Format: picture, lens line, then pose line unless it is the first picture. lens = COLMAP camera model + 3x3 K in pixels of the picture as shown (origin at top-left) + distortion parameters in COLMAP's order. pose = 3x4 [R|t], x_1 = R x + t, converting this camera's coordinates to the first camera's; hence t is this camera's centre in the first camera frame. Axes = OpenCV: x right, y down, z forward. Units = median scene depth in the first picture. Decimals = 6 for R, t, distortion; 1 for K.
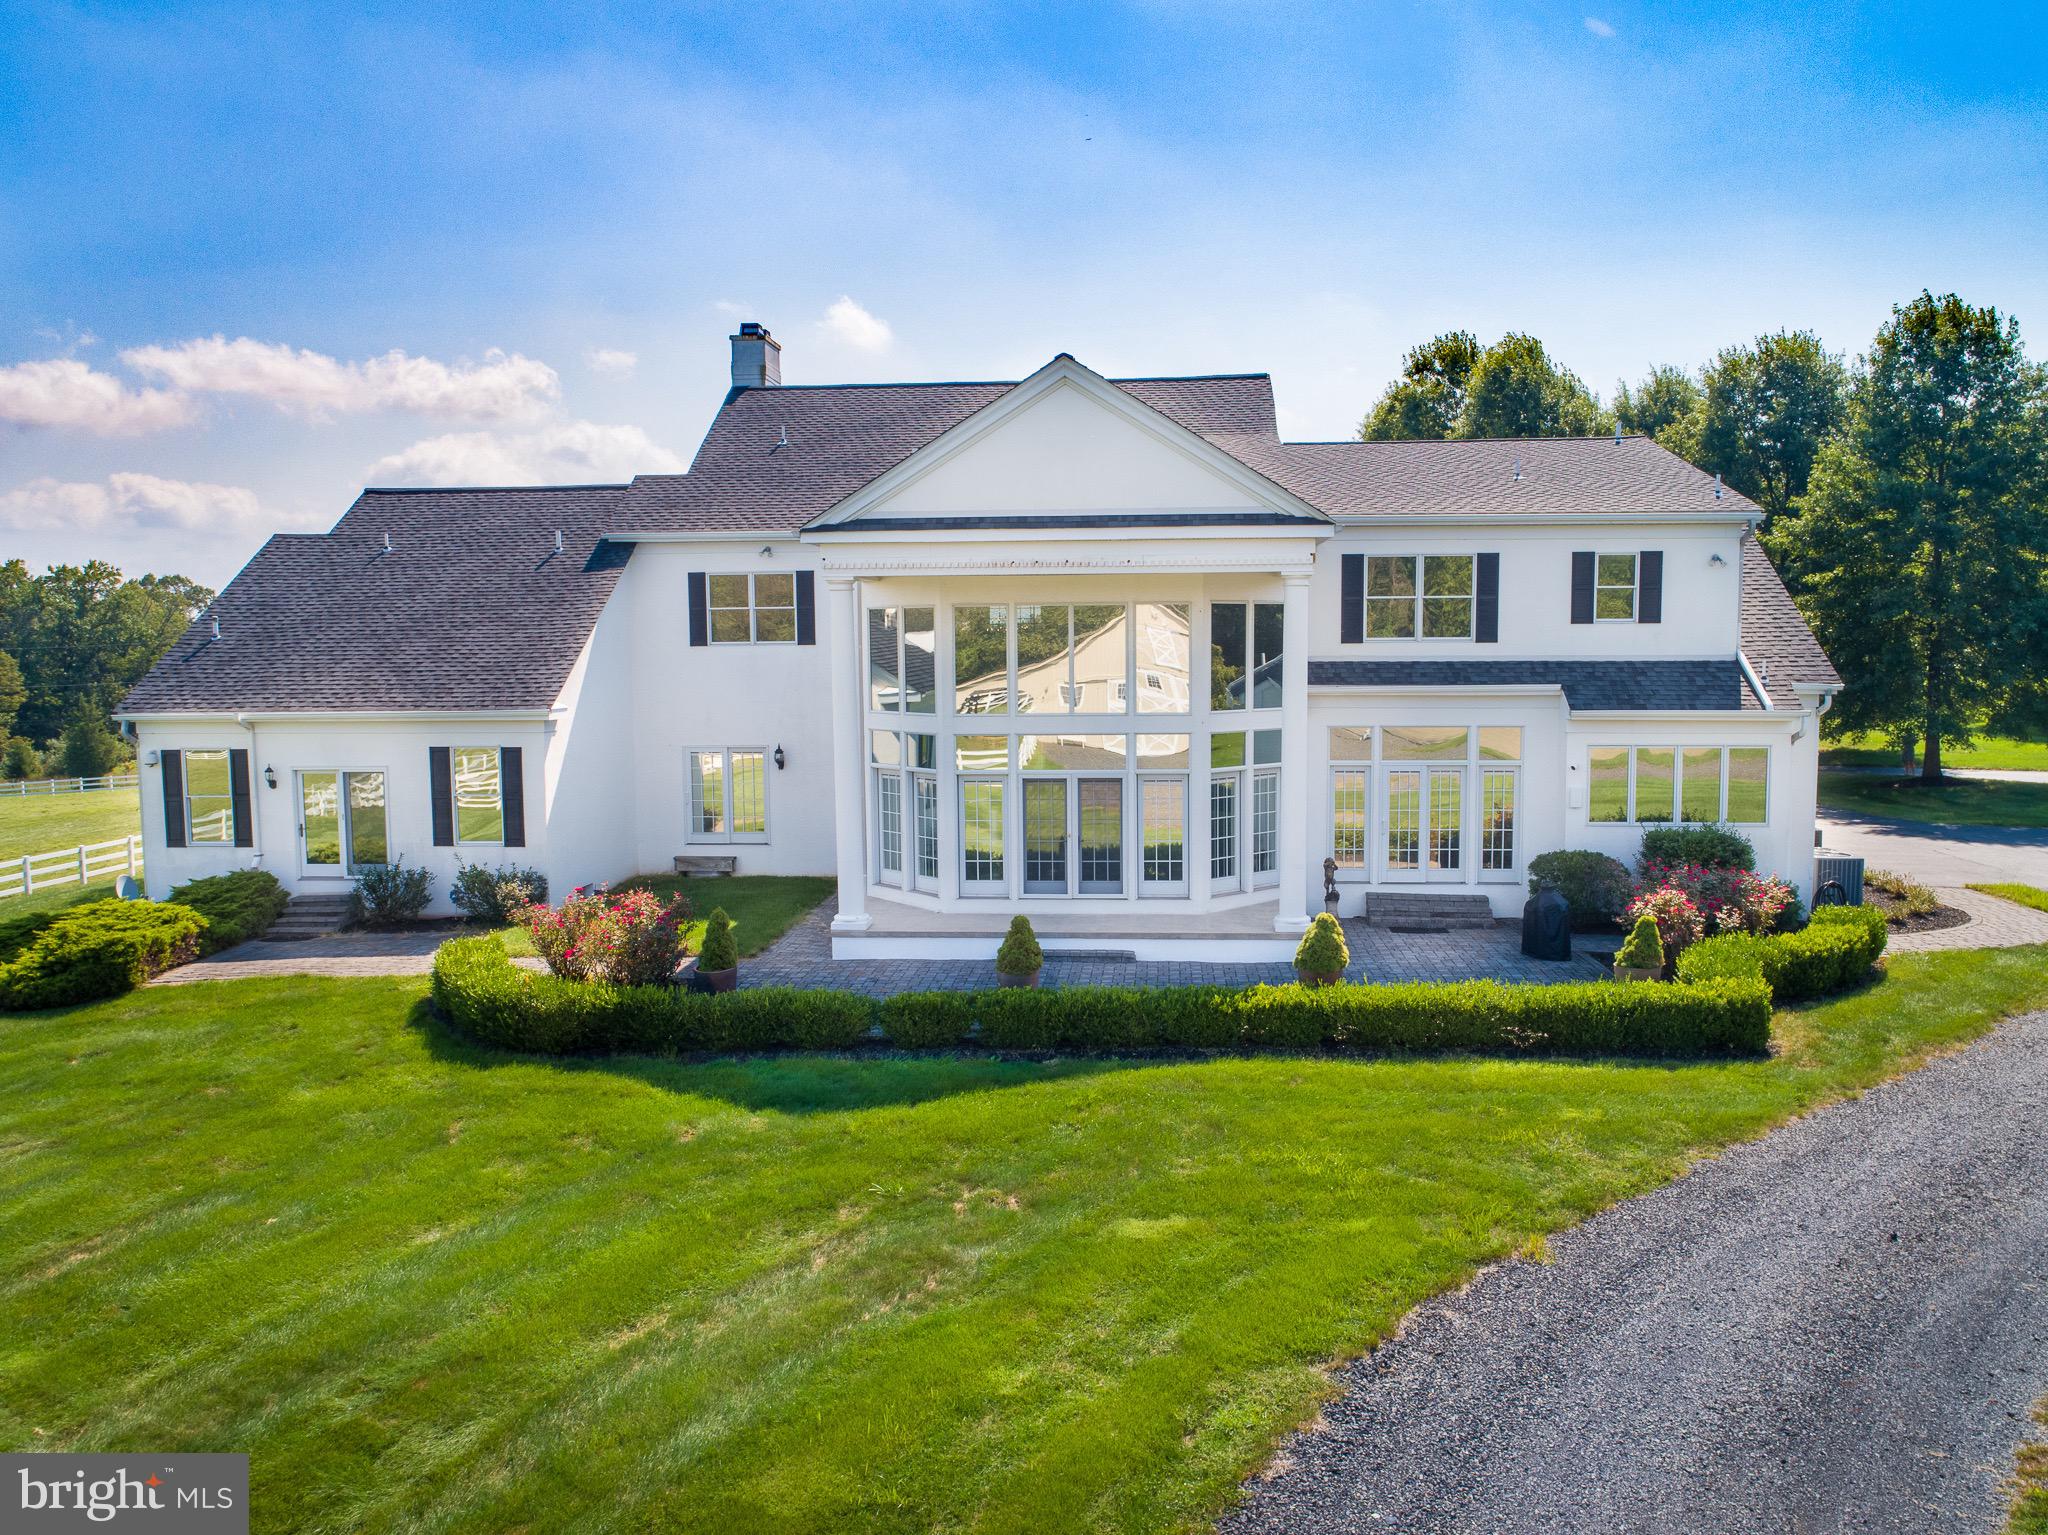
lens RADIAL K [[1567.1, 0, 1006.9], [0, 1567.1, 770.5], [0, 0, 1]] dist [-0.009023, 0.005464]
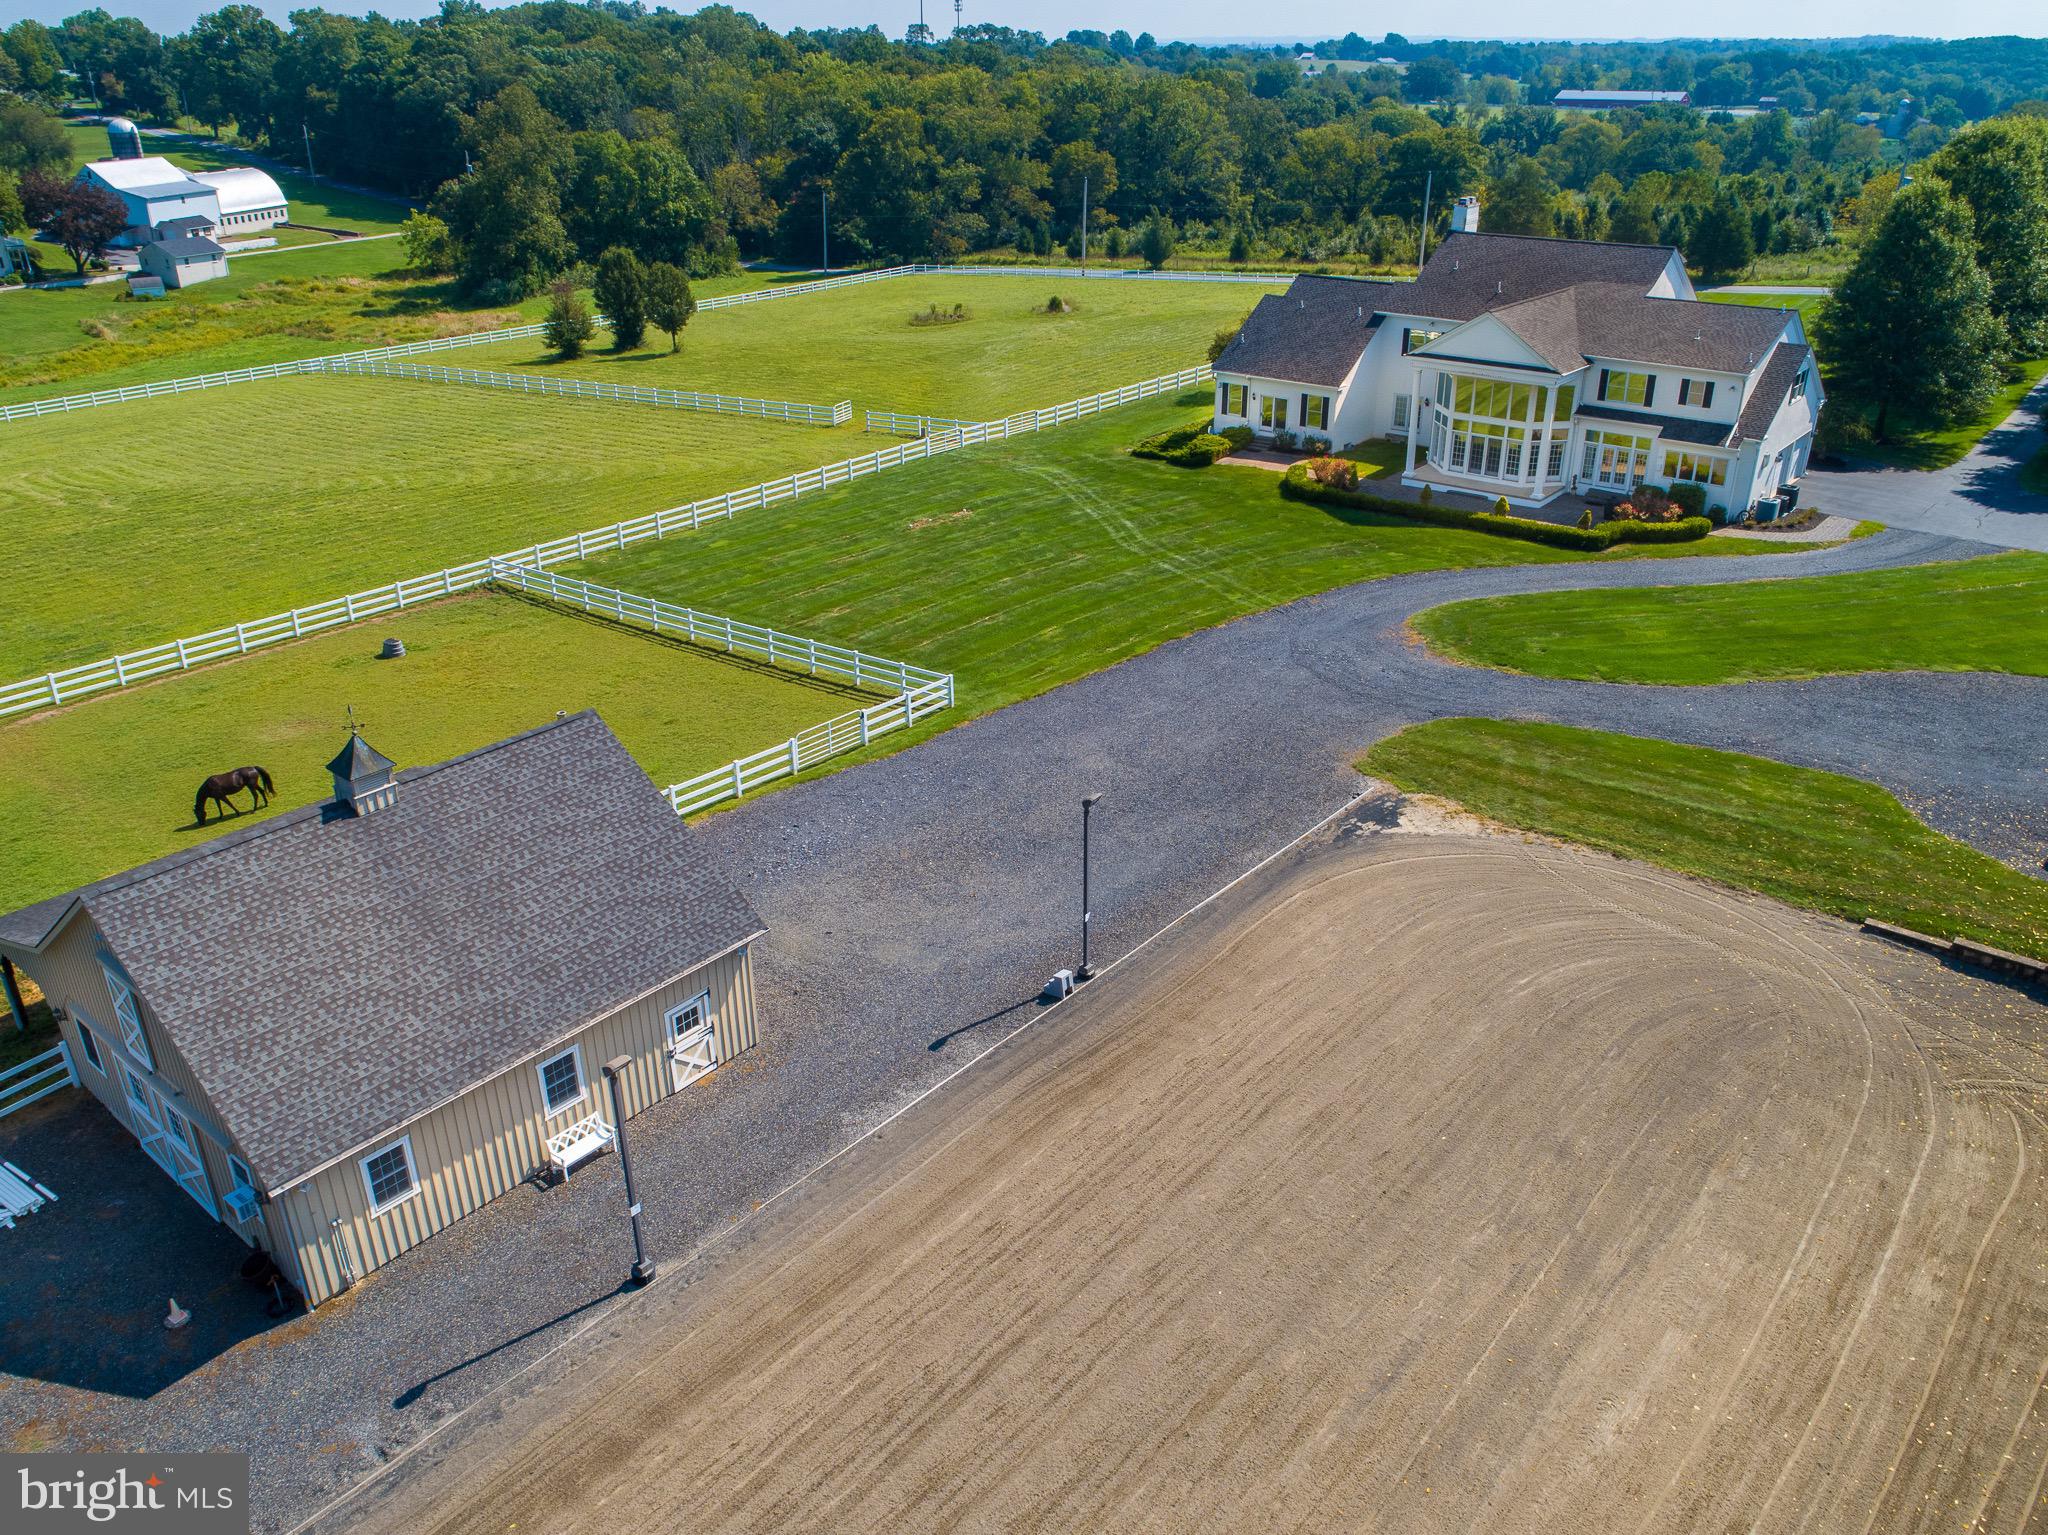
lens RADIAL K [[1567.1, 0, 1006.9], [0, 1567.1, 770.5], [0, 0, 1]] dist [-0.009023, 0.005464]
pose [[0.826221, 0.244117, -0.507707, 0.952052], [-0.044905, 0.926904, 0.372601, -0.476454], [0.561554, -0.285053, 0.776790, -2.048517]]
